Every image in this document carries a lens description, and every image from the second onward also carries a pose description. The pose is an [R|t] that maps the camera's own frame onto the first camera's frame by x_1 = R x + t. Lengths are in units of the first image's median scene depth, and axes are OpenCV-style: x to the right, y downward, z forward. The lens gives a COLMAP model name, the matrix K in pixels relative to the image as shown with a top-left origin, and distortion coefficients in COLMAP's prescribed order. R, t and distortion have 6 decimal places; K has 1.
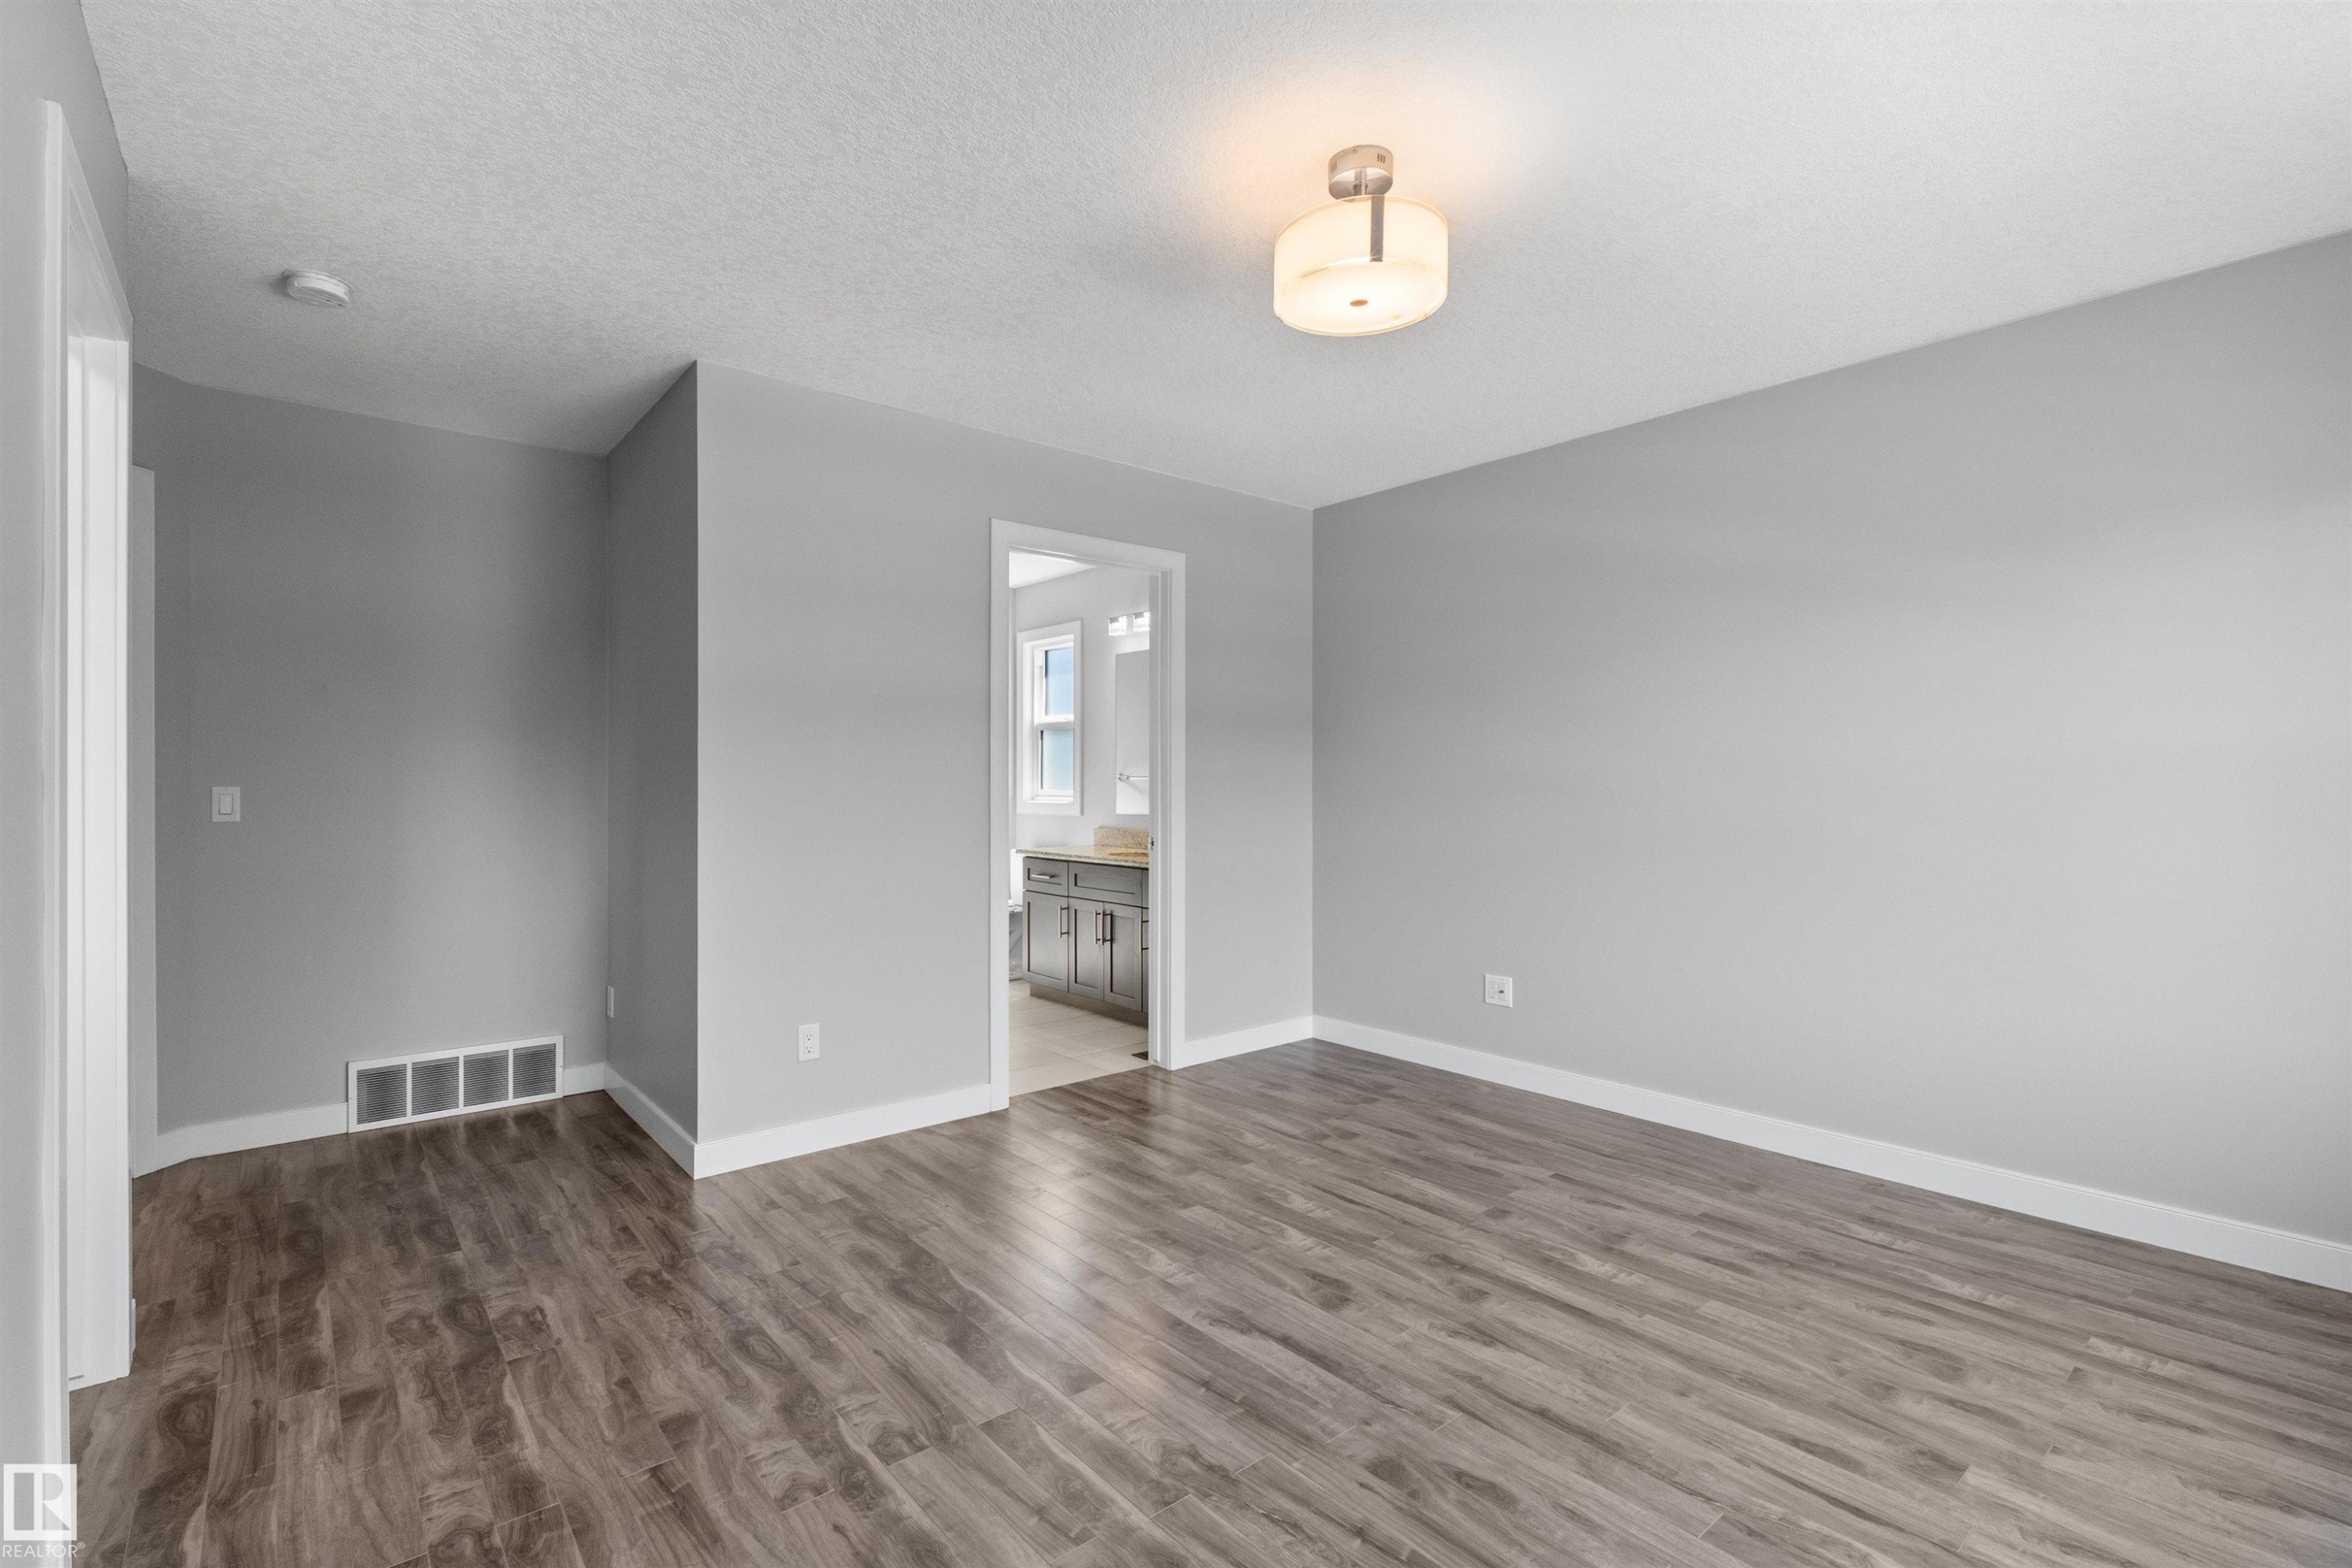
lens RADIAL K [[1045.7, 0, 1154.6], [0, 1045.7, 785.1], [0, 0, 1]] dist [0.002077, -0.002040]
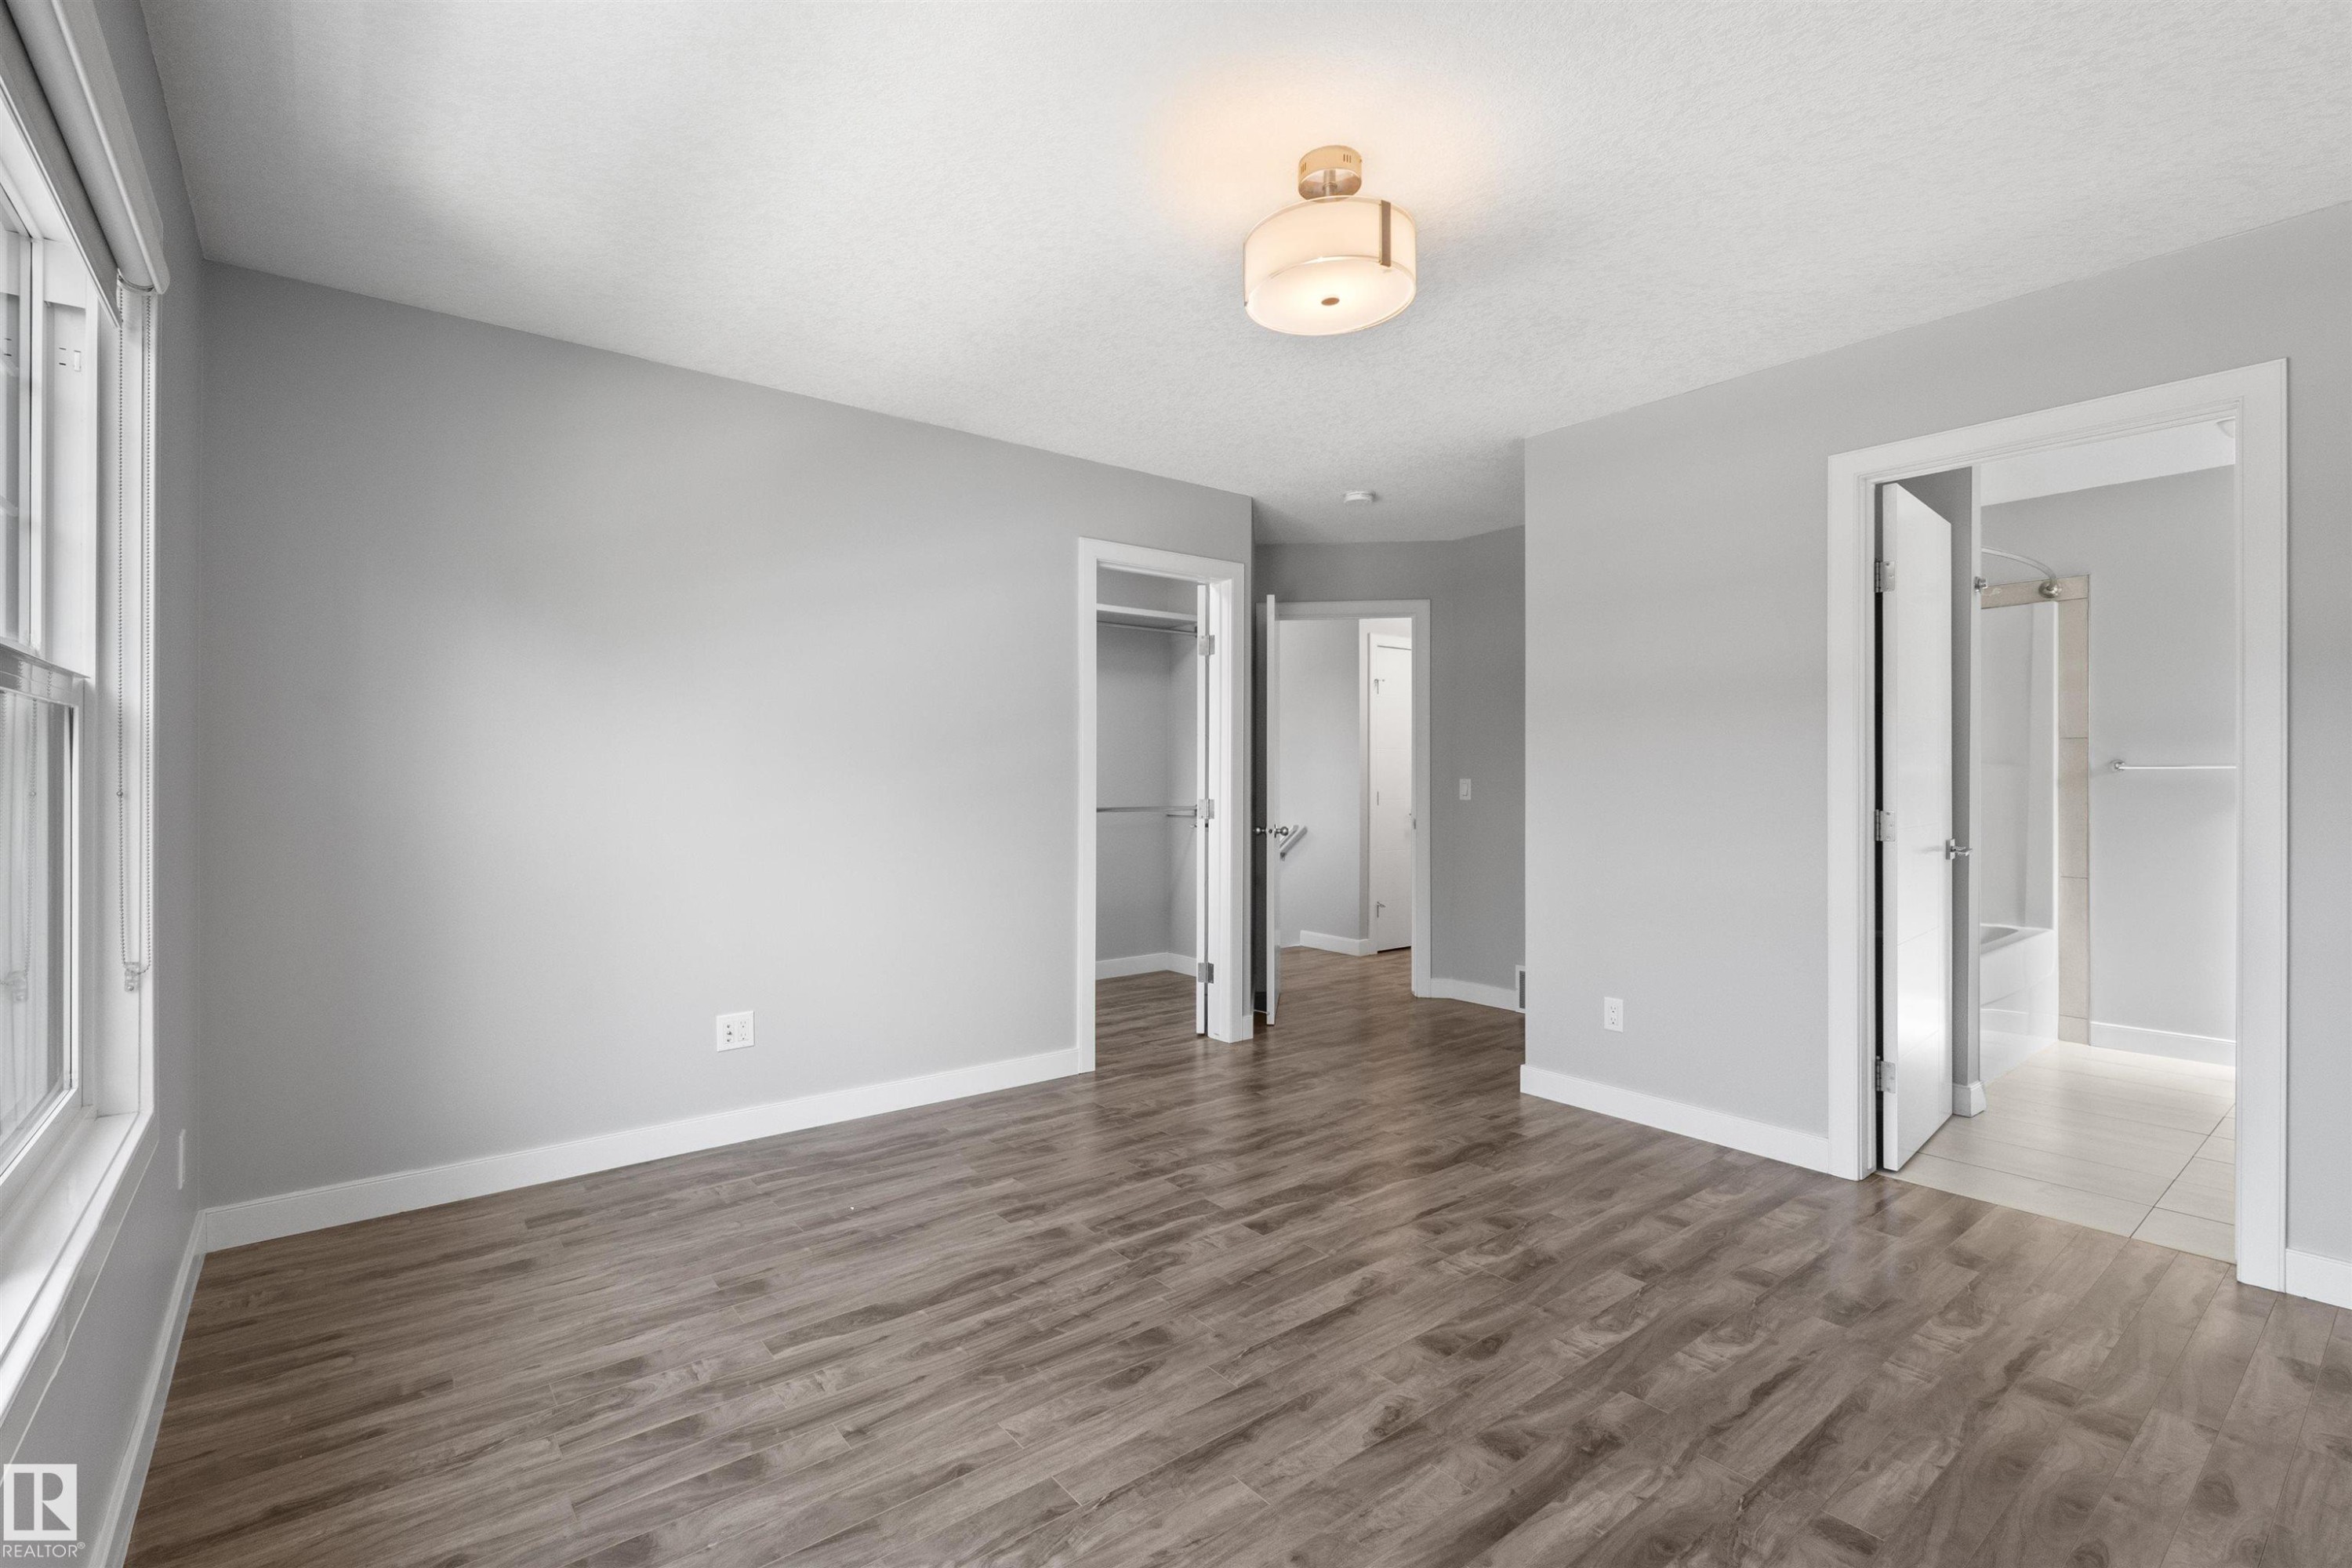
lens RADIAL K [[1045.7, 0, 1154.5], [0, 1045.7, 778.5], [0, 0, 1]] dist [0.002077, -0.002040]
pose [[-0.018494, 0.002214, -0.999827, 1.114213], [-0.002002, 0.999995, 0.002251, -0.003179], [0.999827, 0.002044, -0.018489, 0.784240]]
